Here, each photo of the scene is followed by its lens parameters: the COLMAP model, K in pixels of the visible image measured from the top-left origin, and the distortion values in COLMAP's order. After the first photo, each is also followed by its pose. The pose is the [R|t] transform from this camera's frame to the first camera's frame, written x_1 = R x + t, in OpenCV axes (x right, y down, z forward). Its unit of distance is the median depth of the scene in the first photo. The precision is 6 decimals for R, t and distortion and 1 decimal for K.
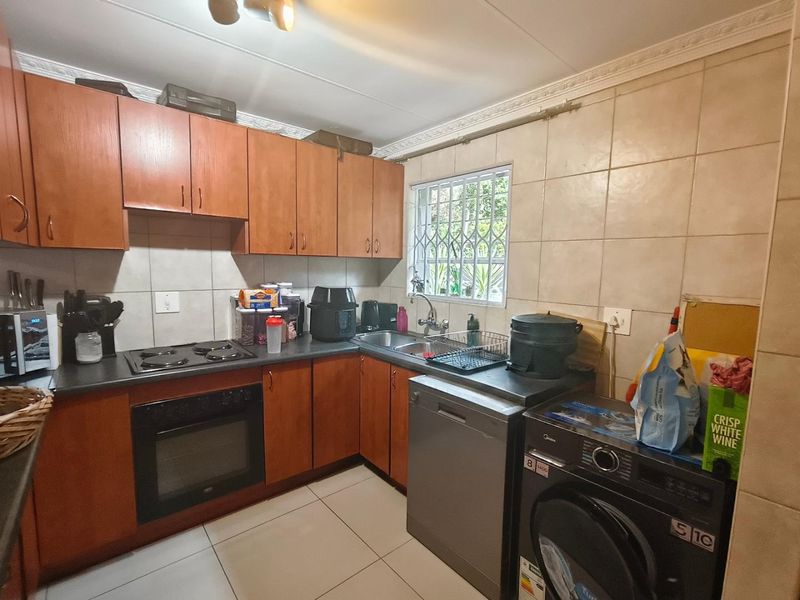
lens RADIAL K [[374.0, 0, 399.6], [0, 374.0, 303.4], [0, 0, 1]] dist [-0.005690, -0.000092]
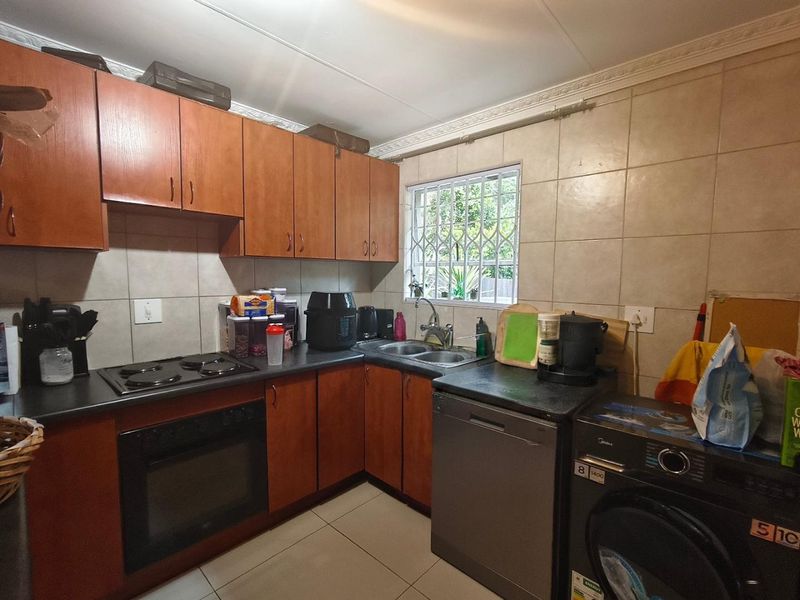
lens RADIAL K [[374.0, 0, 401.7], [0, 374.0, 303.6], [0, 0, 1]] dist [-0.005690, -0.000092]
pose [[0.993361, -0.018671, 0.113513, -0.134975], [0.021264, 0.999539, -0.021677, 0.010898], [-0.113056, 0.023947, 0.993300, 0.066469]]
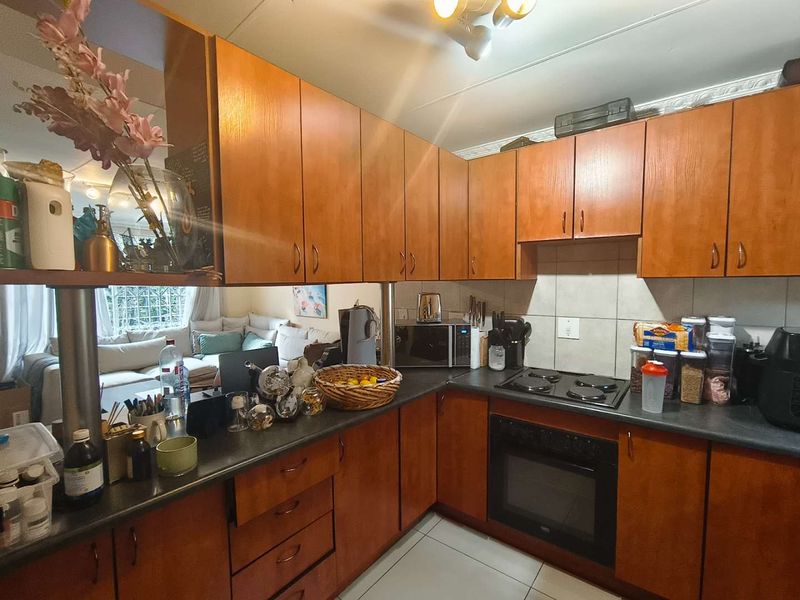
lens RADIAL K [[374.0, 0, 403.2], [0, 374.0, 304.9], [0, 0, 1]] dist [-0.005690, -0.000092]
pose [[0.198872, 0.043840, -0.979044, 0.284482], [-0.083396, 0.996132, 0.027665, -0.058104], [0.976471, 0.076146, 0.201759, 0.368335]]
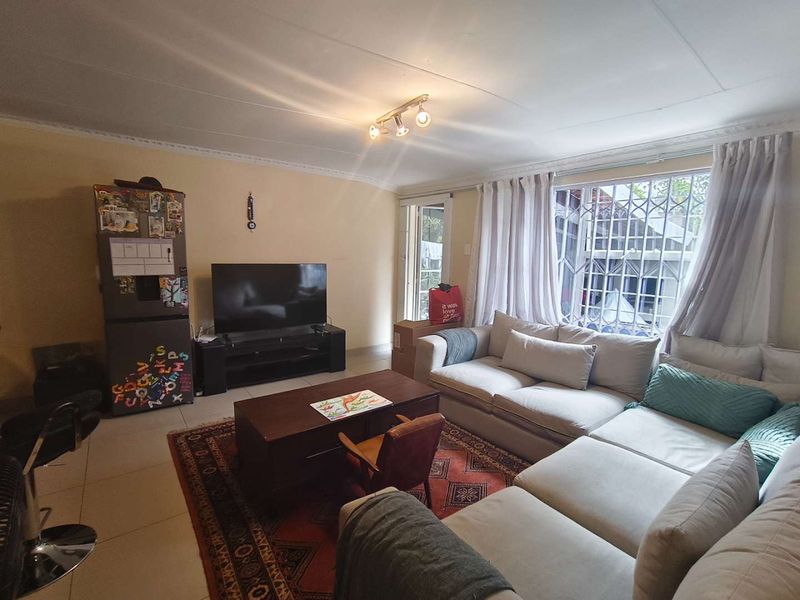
lens RADIAL K [[374.0, 0, 403.2], [0, 374.0, 304.8], [0, 0, 1]] dist [-0.005690, -0.000092]
pose [[-0.997879, -0.051710, 0.039533, -1.655366], [-0.041213, 0.972041, 0.231166, -0.107573], [-0.050382, 0.229046, -0.972111, 0.732107]]
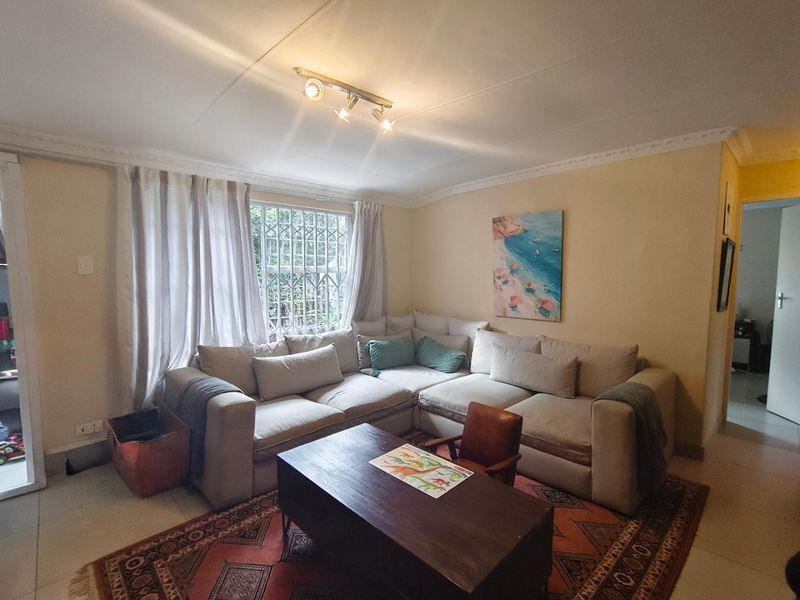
lens RADIAL K [[374.0, 0, 399.9], [0, 374.0, 302.6], [0, 0, 1]] dist [-0.005690, -0.000092]
pose [[0.054052, 0.056531, -0.996937, -0.627577], [-0.086029, 0.994947, 0.051754, 0.031476], [0.994825, 0.082968, 0.058642, -0.425232]]
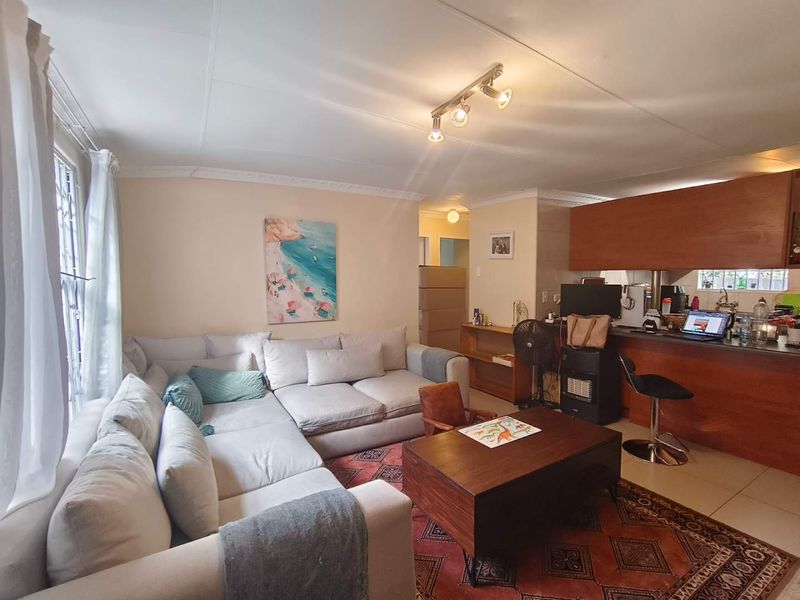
lens RADIAL K [[374.0, 0, 402.8], [0, 374.0, 302.3], [0, 0, 1]] dist [-0.005690, -0.000092]
pose [[0.987085, -0.011780, -0.159762, -1.572518], [0.008430, 0.999730, -0.021631, 0.094370], [0.159973, 0.020005, 0.986919, -1.447085]]
